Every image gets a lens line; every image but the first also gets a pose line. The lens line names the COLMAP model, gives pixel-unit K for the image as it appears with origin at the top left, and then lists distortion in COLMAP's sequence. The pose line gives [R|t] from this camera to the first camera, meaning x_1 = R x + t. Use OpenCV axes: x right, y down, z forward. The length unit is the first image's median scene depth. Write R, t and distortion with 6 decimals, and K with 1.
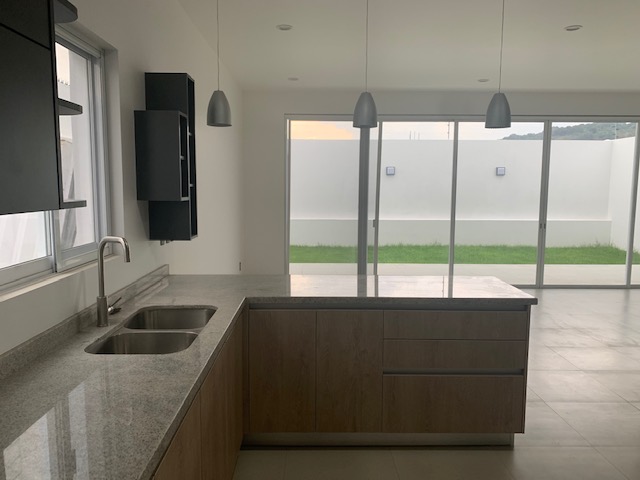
lens RADIAL K [[486.2, 0, 321.3], [0, 486.2, 232.7], [0, 0, 1]] dist [0.028920, -0.008162]
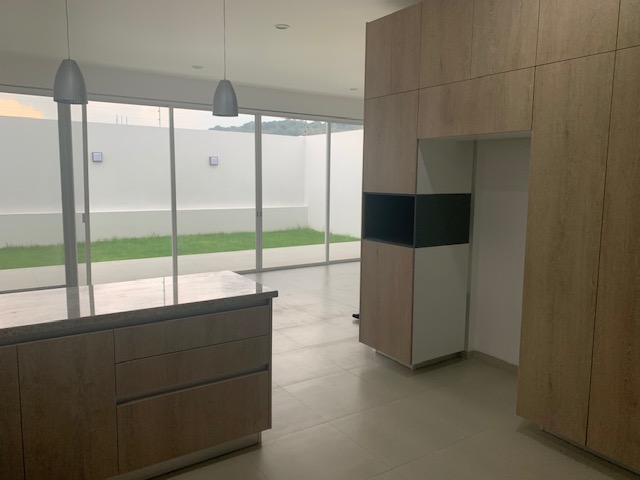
lens RADIAL K [[485.5, 0, 311.7], [0, 485.5, 233.5], [0, 0, 1]] dist [0.047101, -0.007079]
pose [[0.850865, -0.060202, 0.521924, -0.003625], [0.047072, 0.998153, 0.038395, -0.006278], [-0.523271, -0.008101, 0.852128, 0.039595]]
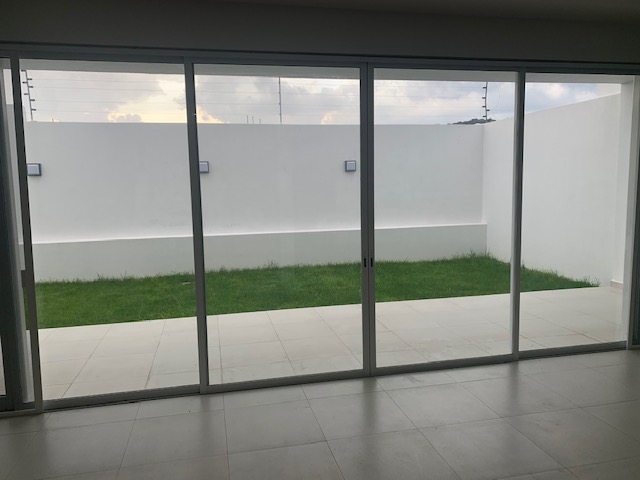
lens RADIAL K [[485.5, 0, 311.7], [0, 485.5, 233.5], [0, 0, 1]] dist [0.047101, -0.007079]
pose [[0.982942, -0.048713, 0.177346, 0.352818], [0.054998, 0.998014, -0.030697, 0.001069], [-0.175498, 0.039927, 0.983670, 0.563747]]
